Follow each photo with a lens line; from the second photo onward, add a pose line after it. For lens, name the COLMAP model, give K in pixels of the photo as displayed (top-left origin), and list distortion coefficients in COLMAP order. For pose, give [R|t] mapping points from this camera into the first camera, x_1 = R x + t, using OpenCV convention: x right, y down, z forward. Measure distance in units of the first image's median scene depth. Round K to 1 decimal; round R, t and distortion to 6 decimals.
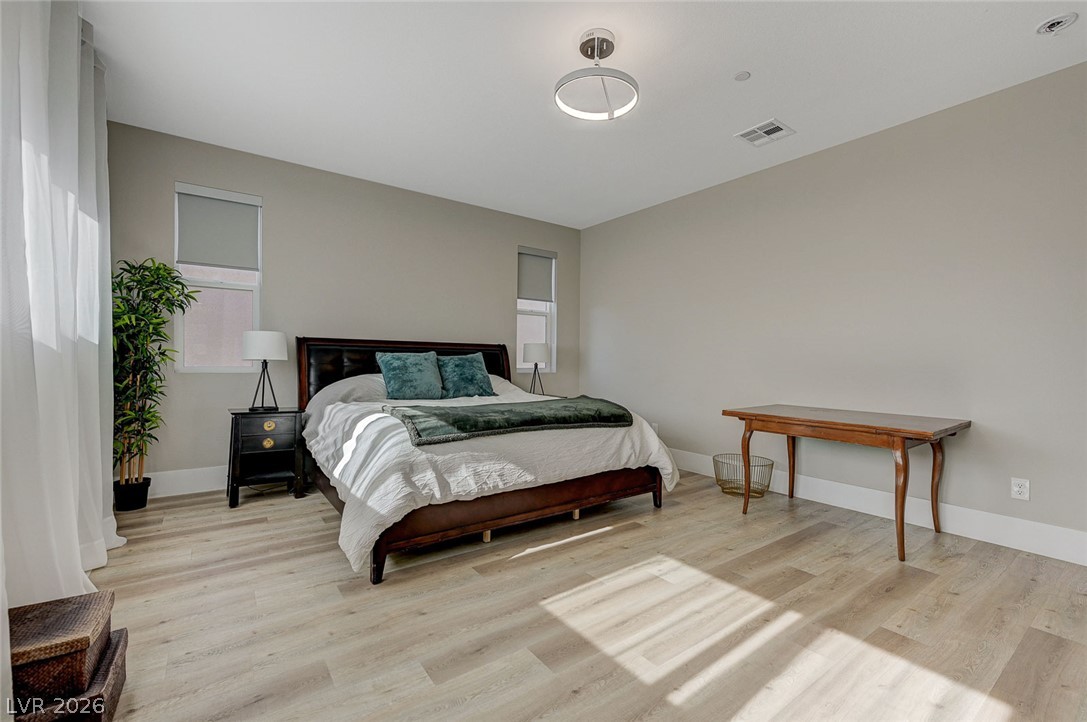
lens RADIAL K [[464.0, 0, 538.3], [0, 464.0, 372.5], [0, 0, 1]] dist [0.000664, 0.000205]
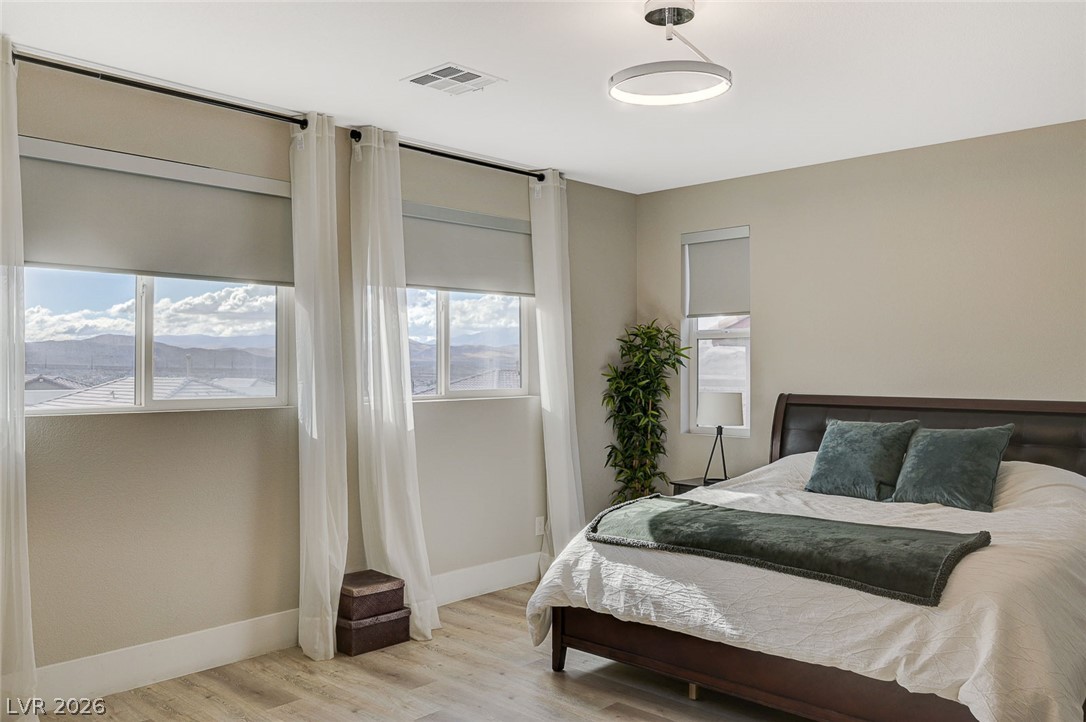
lens RADIAL K [[864.4, 0, 543.0], [0, 864.4, 361.0], [0, 0, 1]] dist [0.001209, 0.003277]
pose [[0.185870, -0.018965, -0.982391, 1.030439], [-0.019486, 0.999546, -0.022982, -0.113612], [0.982381, 0.023414, 0.185417, 0.433722]]
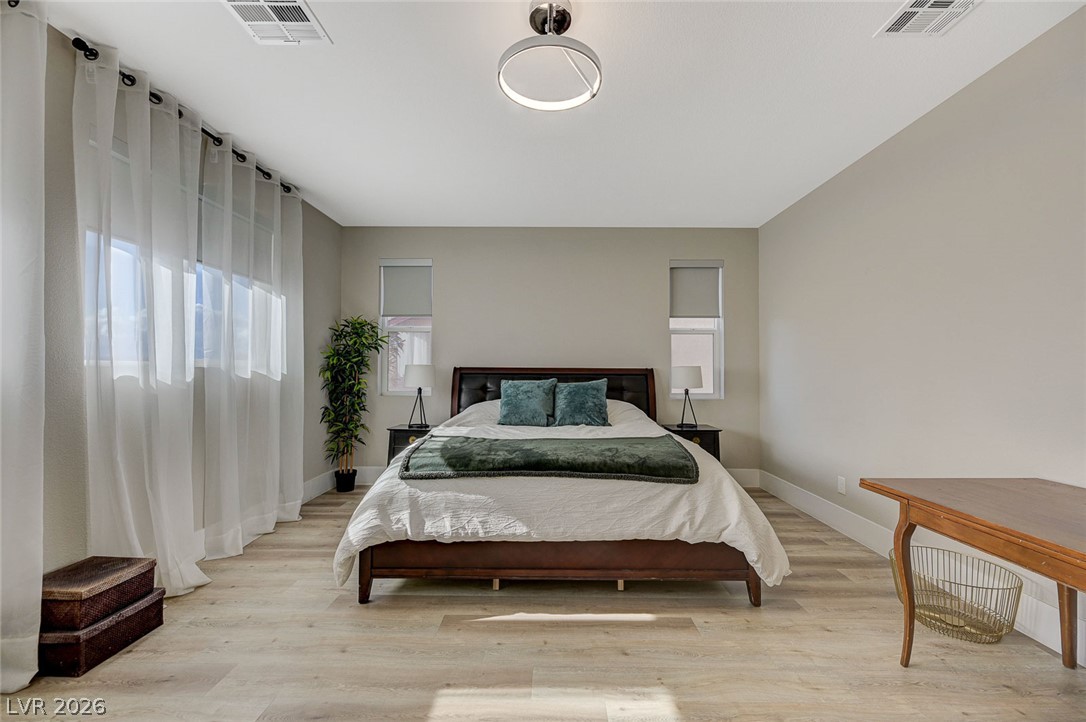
lens RADIAL K [[425.4, 0, 544.0], [0, 425.4, 363.0], [0, 0, 1]] dist [0.001358, 0.000101]
pose [[0.805790, -0.021887, -0.591797, 0.419645], [-0.008871, 0.998759, -0.049016, -0.043684], [0.592135, 0.044746, 0.804595, 0.299424]]
